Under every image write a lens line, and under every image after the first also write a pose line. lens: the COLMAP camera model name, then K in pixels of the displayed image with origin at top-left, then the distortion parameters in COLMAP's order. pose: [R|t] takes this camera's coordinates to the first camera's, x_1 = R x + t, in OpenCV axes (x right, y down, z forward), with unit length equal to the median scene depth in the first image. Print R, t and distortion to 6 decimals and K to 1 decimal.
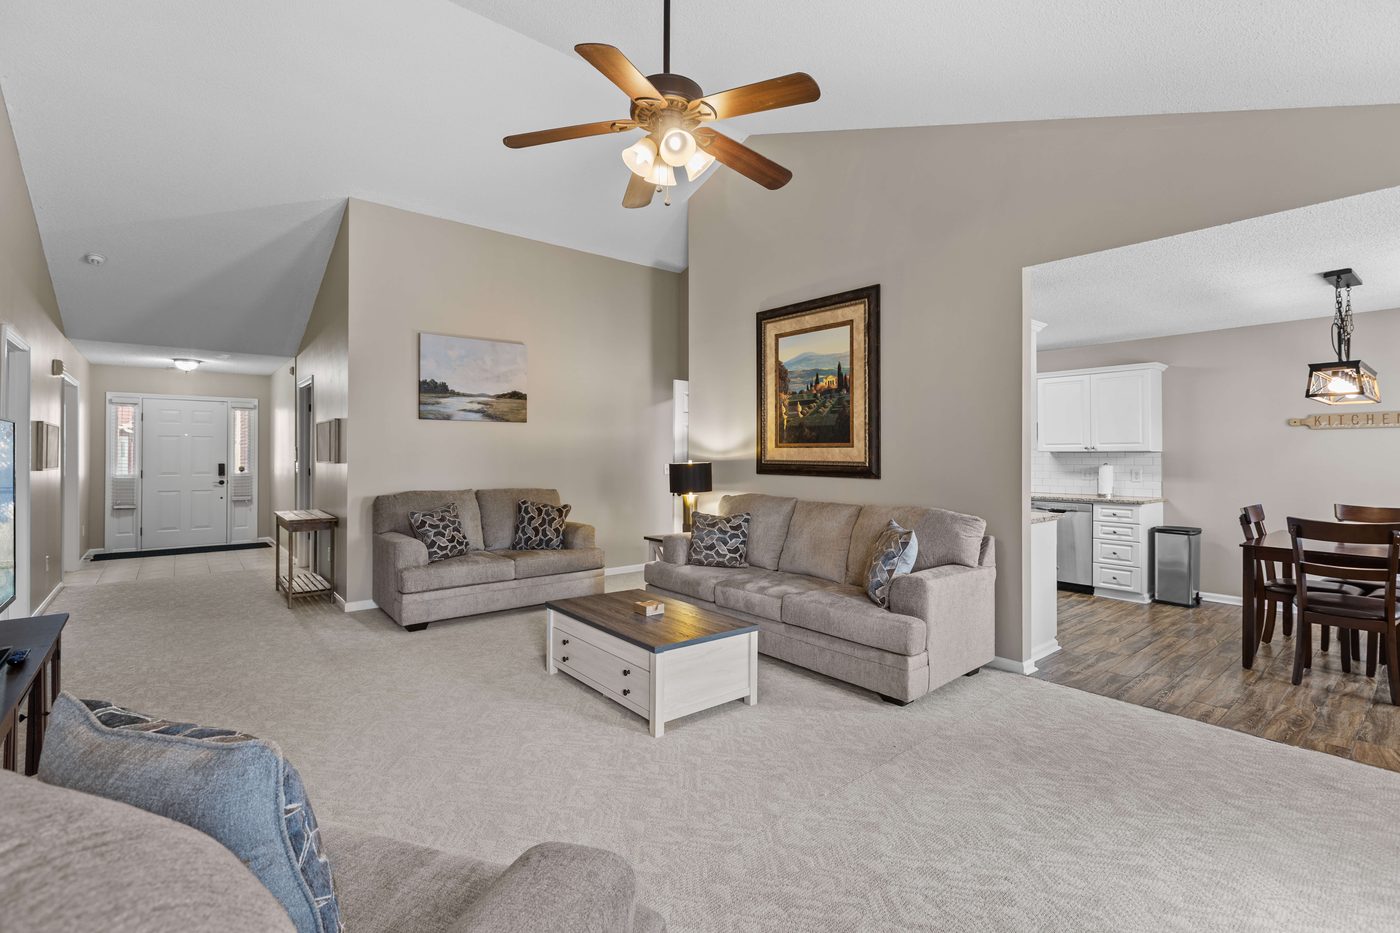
lens RADIAL K [[633.1, 0, 690.6], [0, 633.1, 445.8], [0, 0, 1]] dist [0.001288, 0.000259]
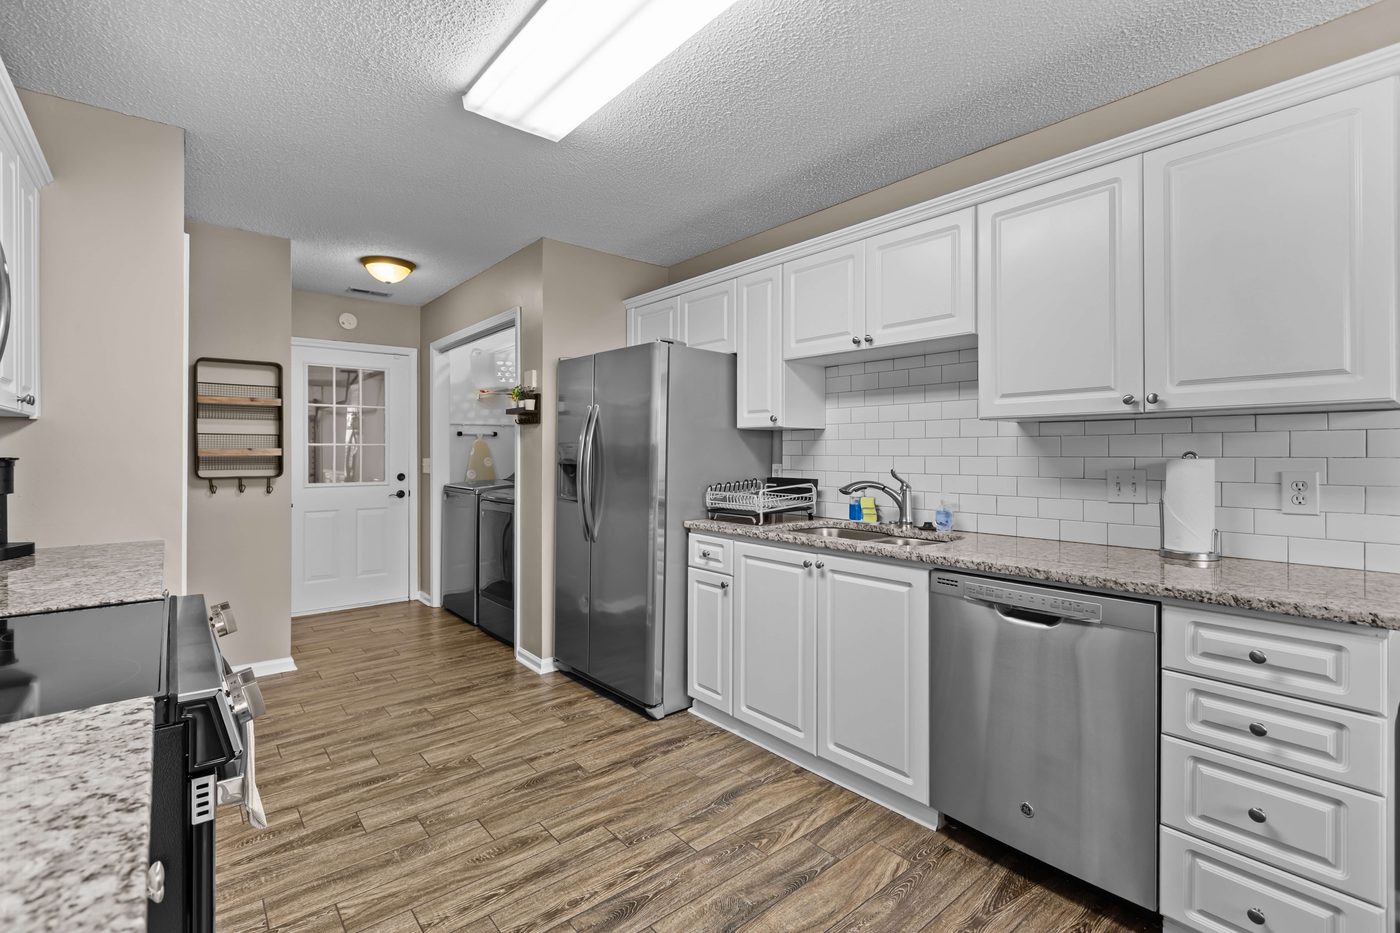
lens RADIAL K [[626.3, 0, 703.2], [0, 626.3, 449.7], [0, 0, 1]] dist [-0.002556, -0.000031]
pose [[0.999844, -0.001363, 0.017625, 0.459111], [0.001189, 0.999950, 0.009922, 0.025964], [-0.017638, -0.009899, 0.999795, 0.776318]]
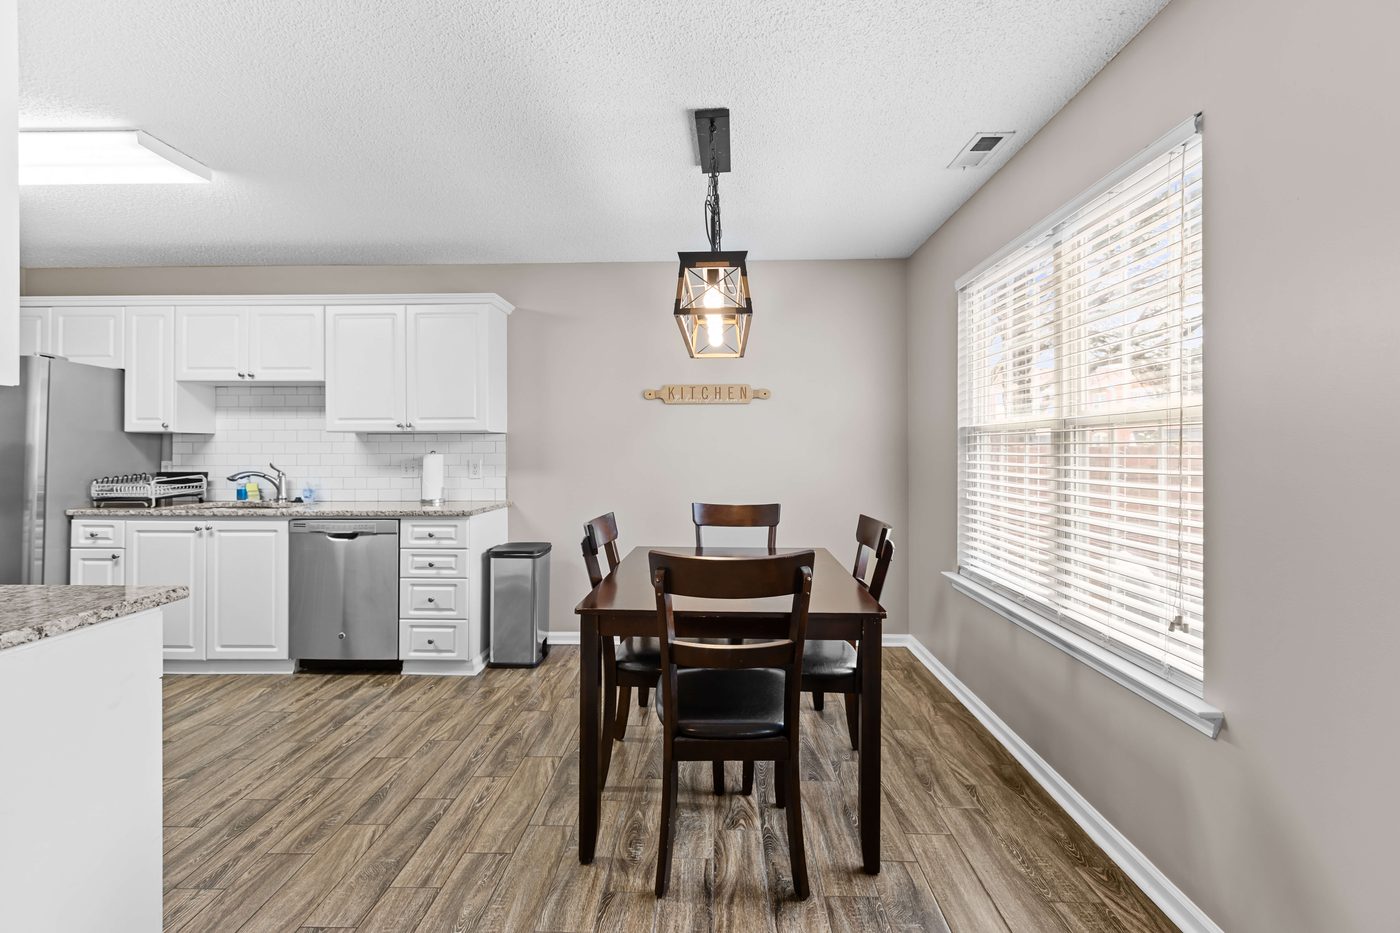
lens RADIAL K [[626.3, 0, 703.2], [0, 626.3, 449.7], [0, 0, 1]] dist [-0.002556, -0.000031]
pose [[0.650902, 0.000369, 0.759162, 0.395000], [-0.008308, 0.999943, 0.006637, 0.022262], [-0.759116, -0.010627, 0.650868, 0.430052]]
